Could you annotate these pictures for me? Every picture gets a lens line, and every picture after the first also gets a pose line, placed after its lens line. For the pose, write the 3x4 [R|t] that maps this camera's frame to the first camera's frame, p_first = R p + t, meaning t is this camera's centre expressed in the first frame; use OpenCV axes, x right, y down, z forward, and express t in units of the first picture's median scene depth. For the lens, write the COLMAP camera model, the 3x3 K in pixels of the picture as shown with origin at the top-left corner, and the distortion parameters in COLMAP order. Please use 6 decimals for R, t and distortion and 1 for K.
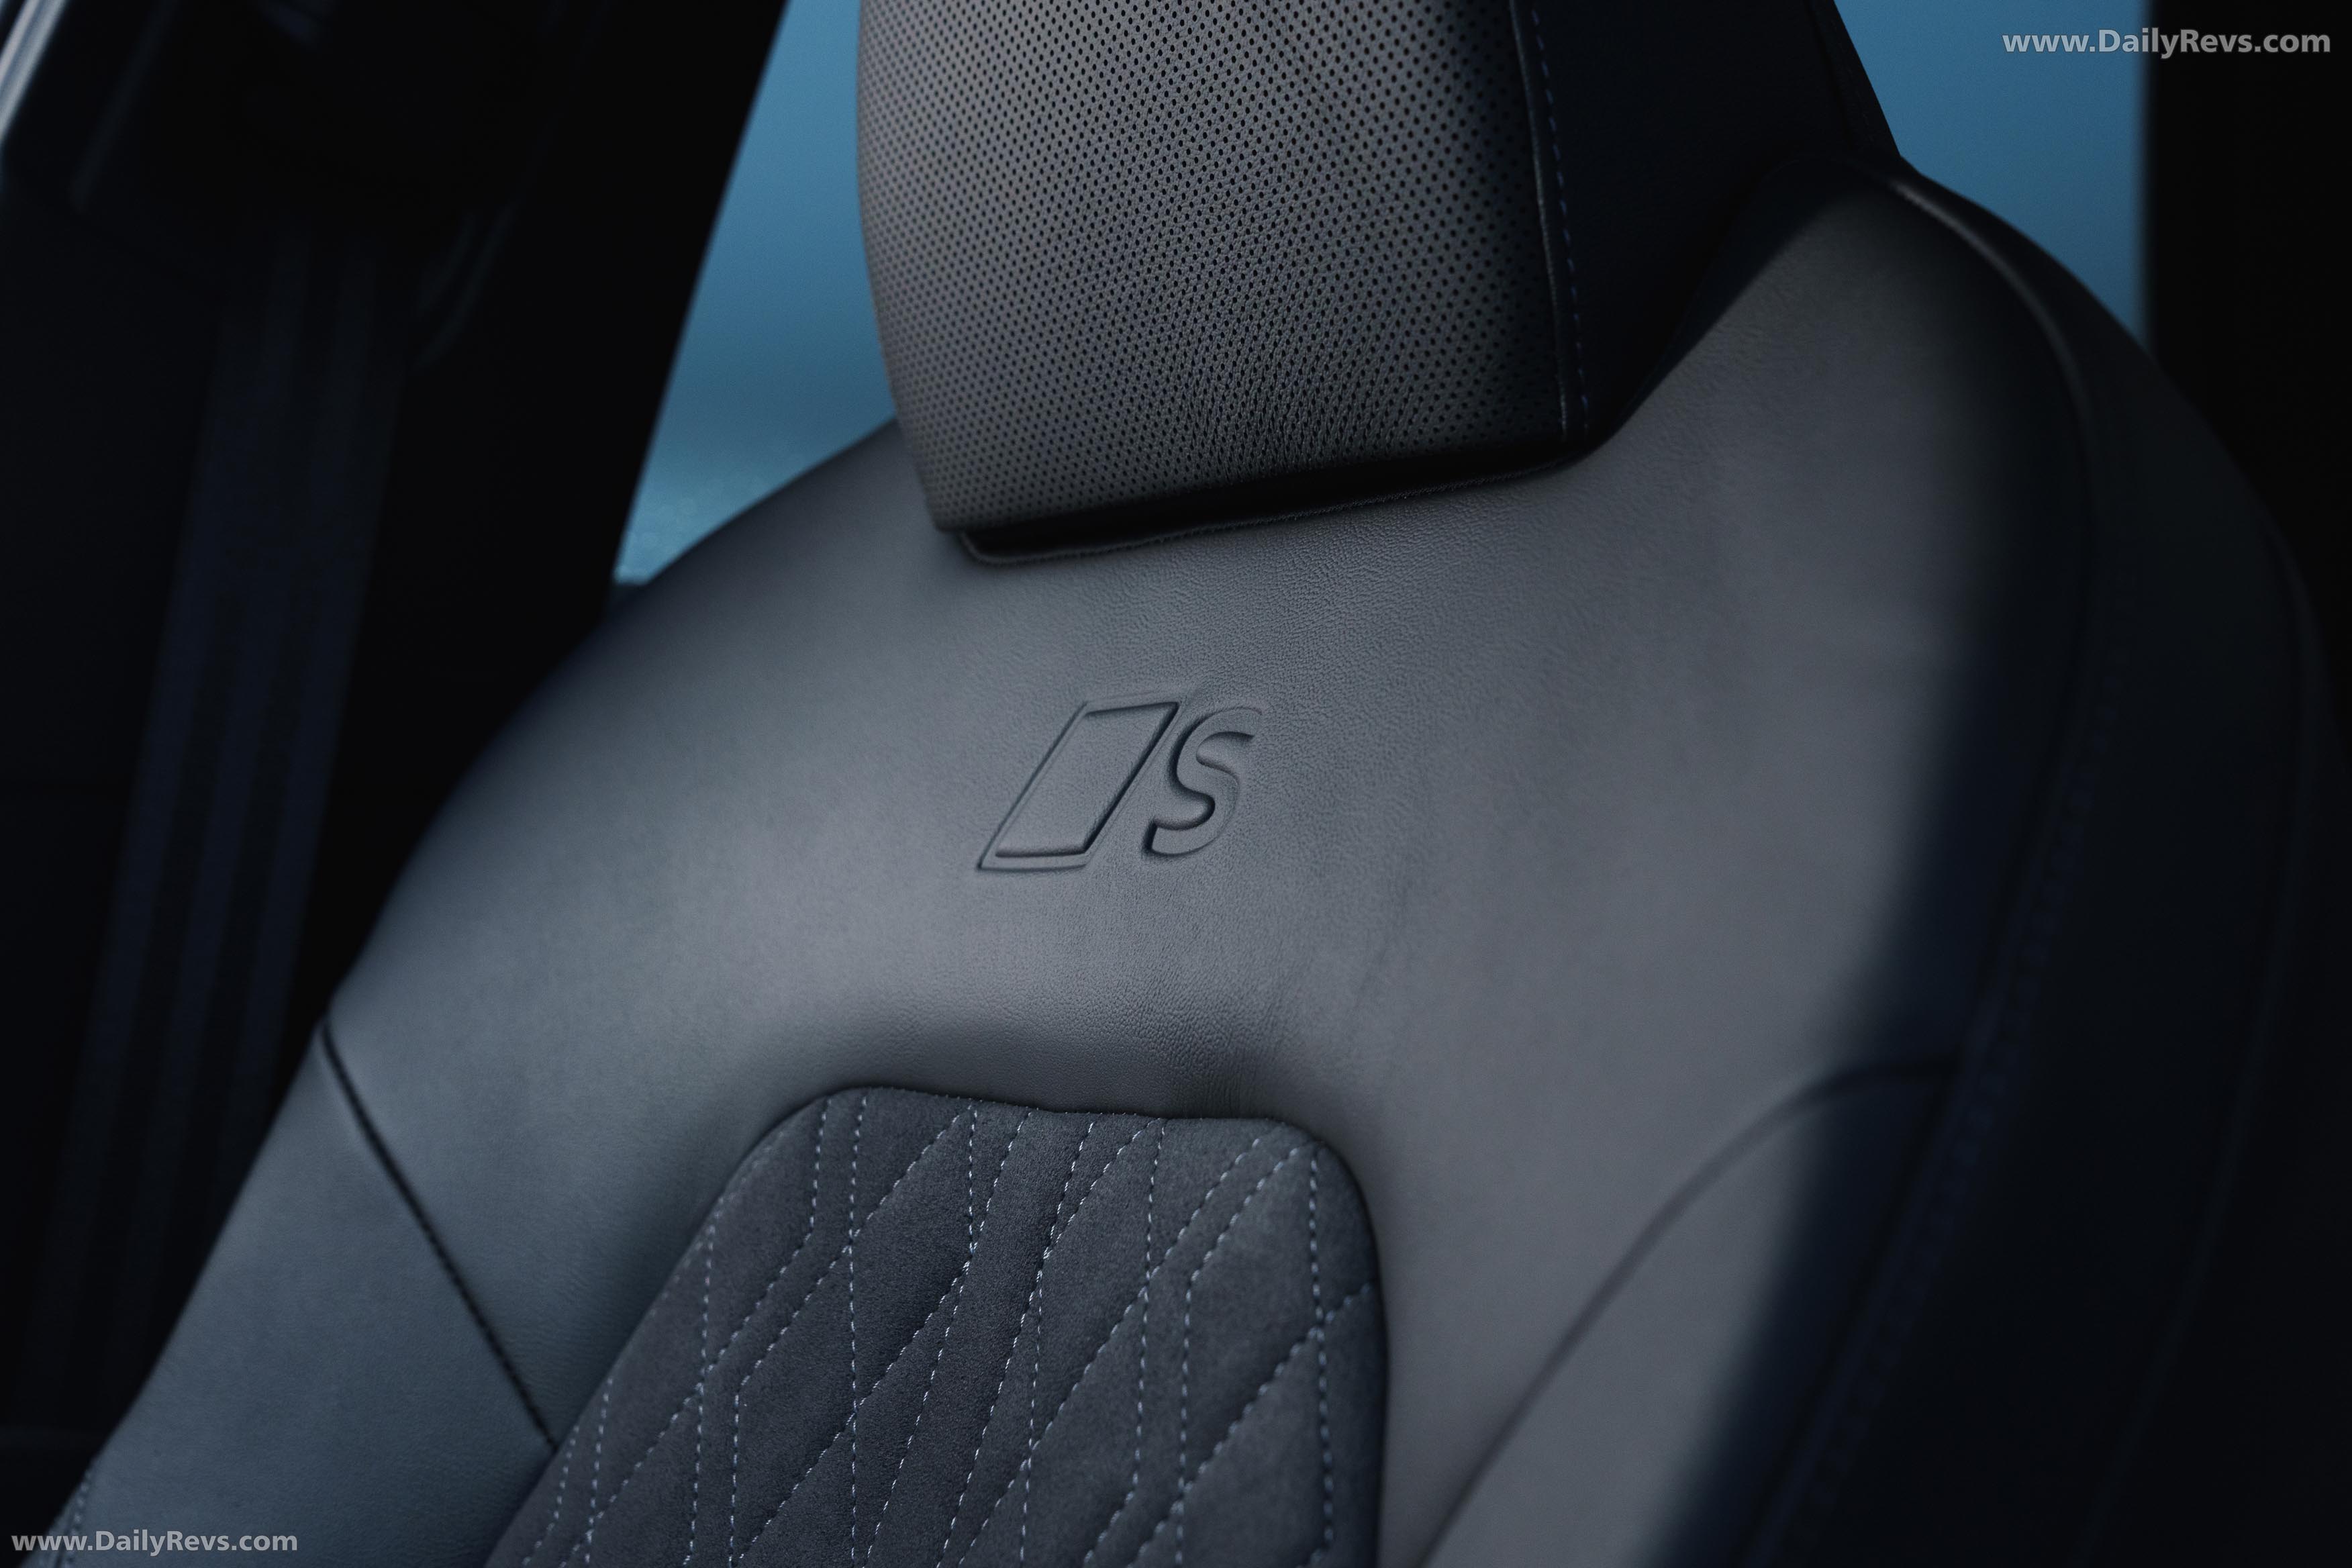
lens RADIAL K [[3343.6, 0, 1178.7], [0, 3343.6, 783.8], [0, 0, 1]] dist [0.019957, 0.000000]
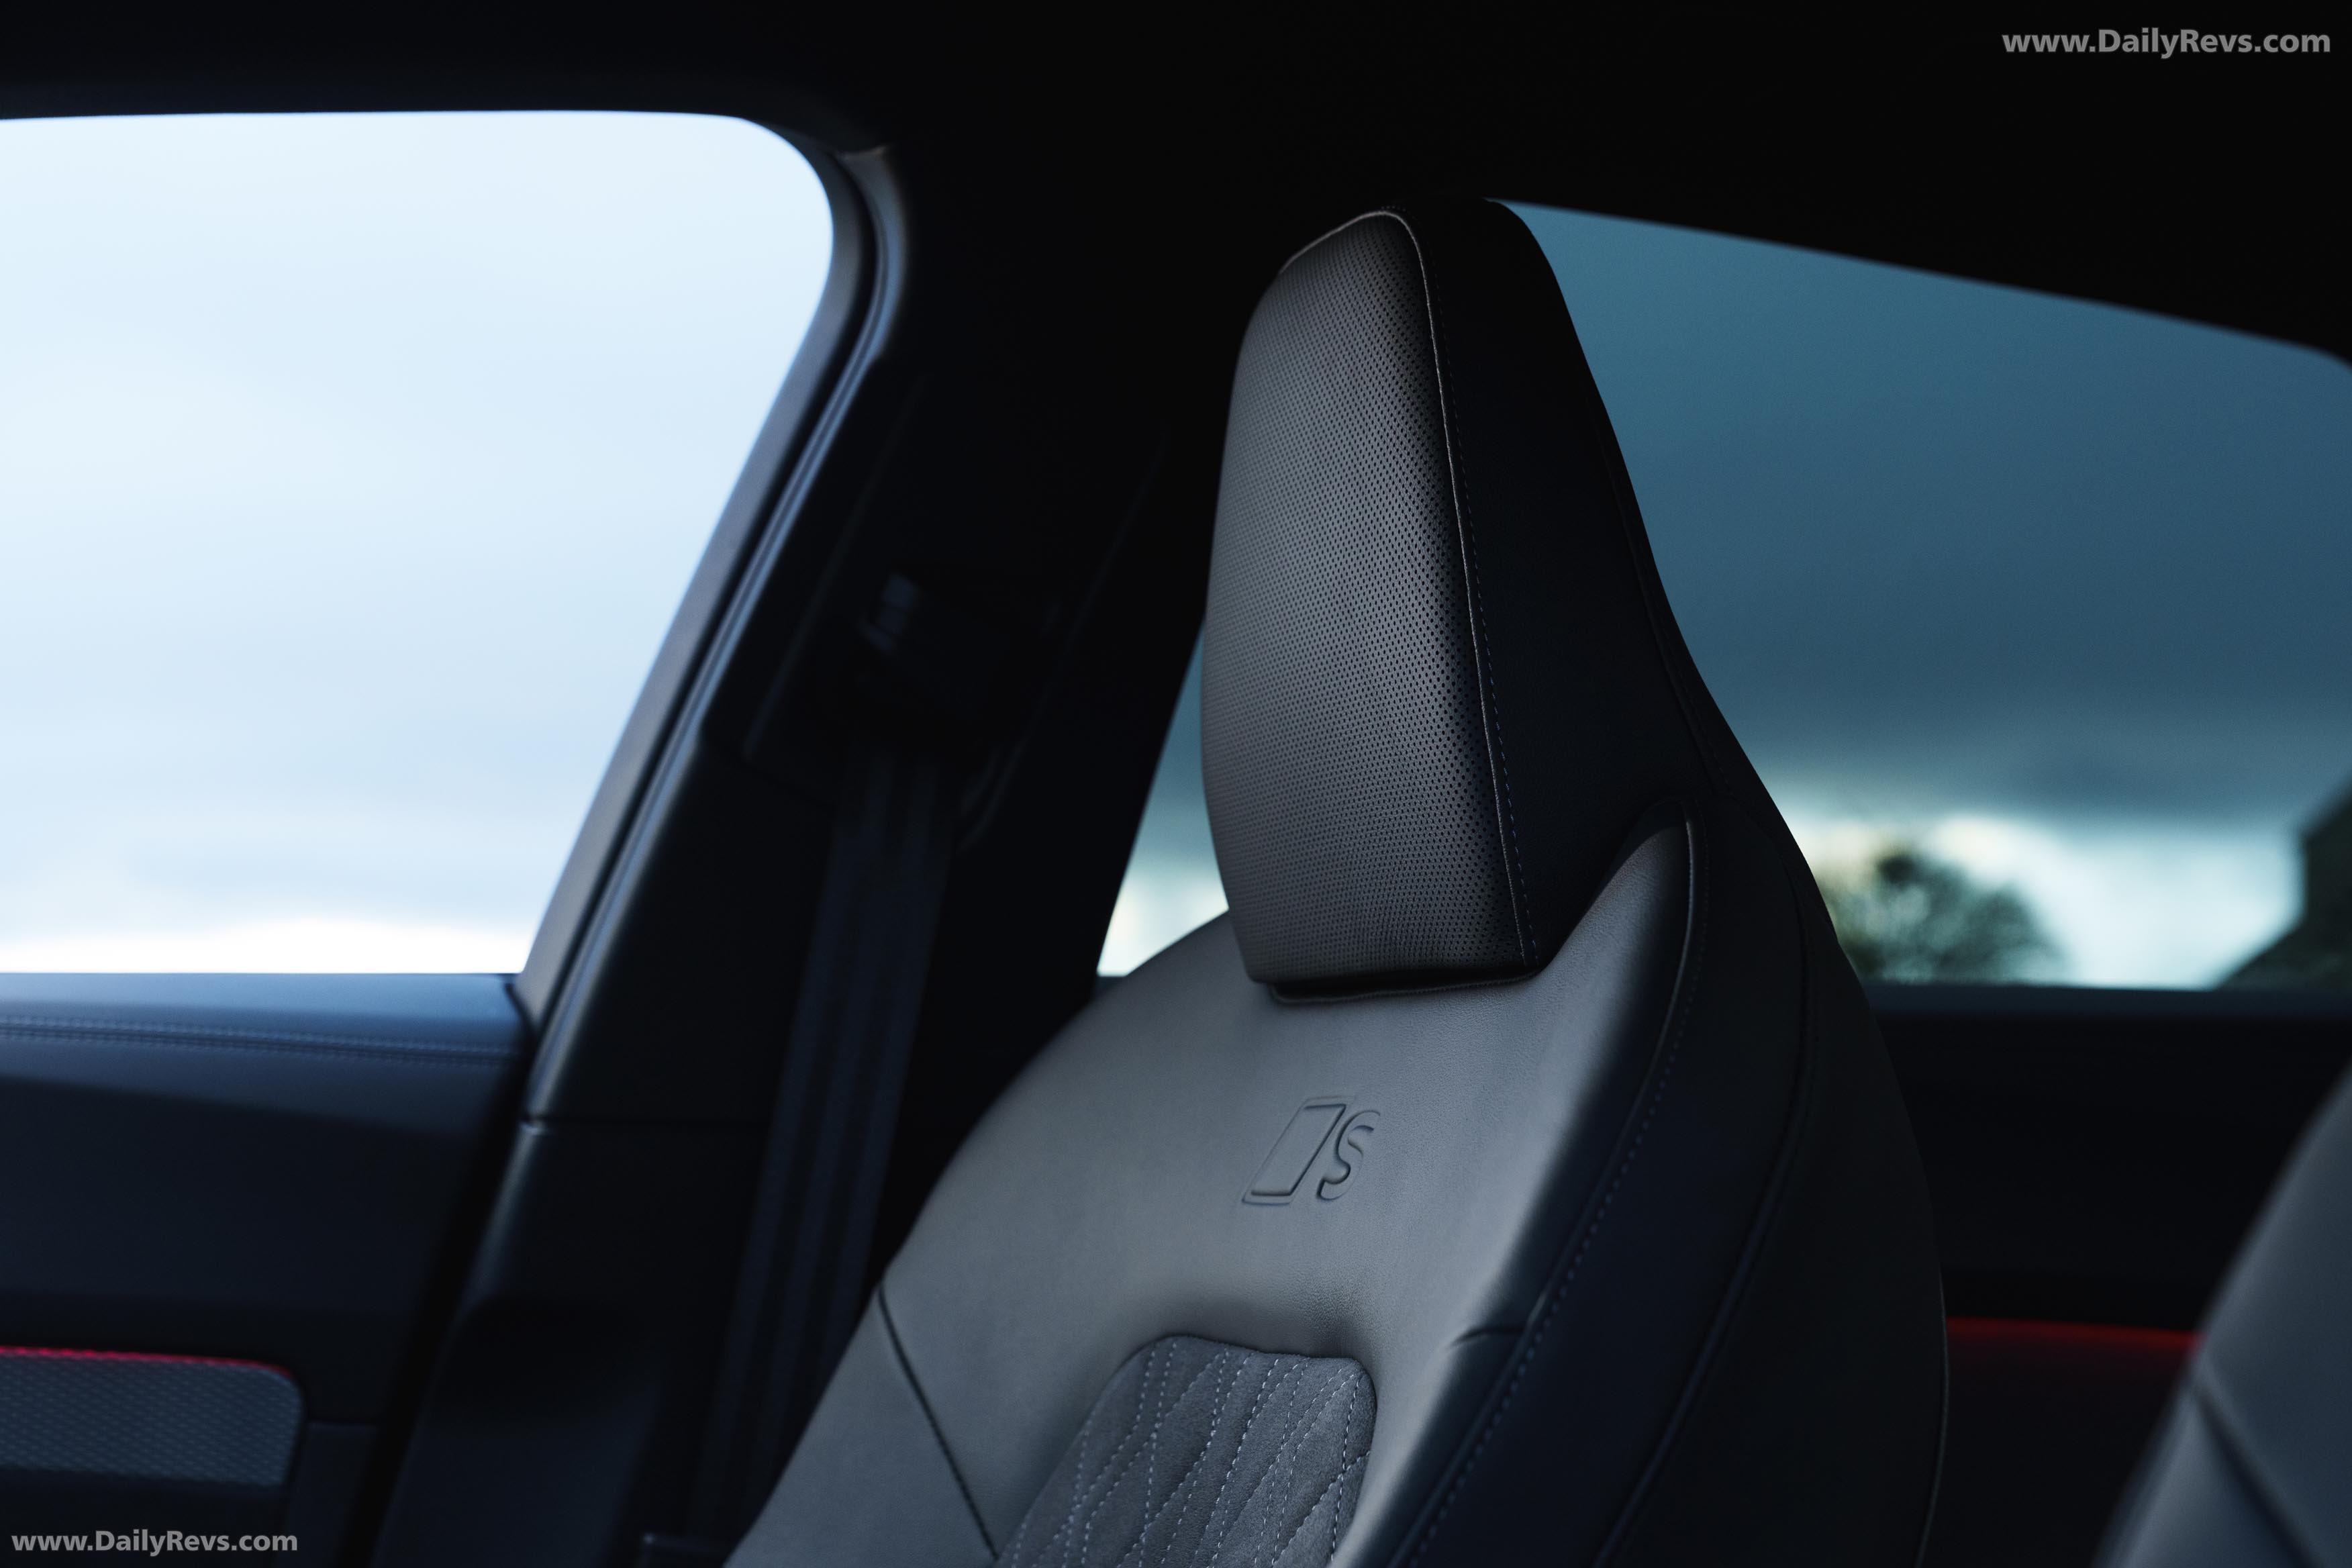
lens RADIAL K [[3708.0, 0, 1174.9], [0, 3708.0, 783.3], [0, 0, 1]] dist [-0.055662, 0.000000]
pose [[0.970927, 0.004870, -0.239326, 0.340107], [-0.022098, 0.997347, -0.069357, -0.051821], [0.238353, 0.072629, 0.968459, -0.761095]]
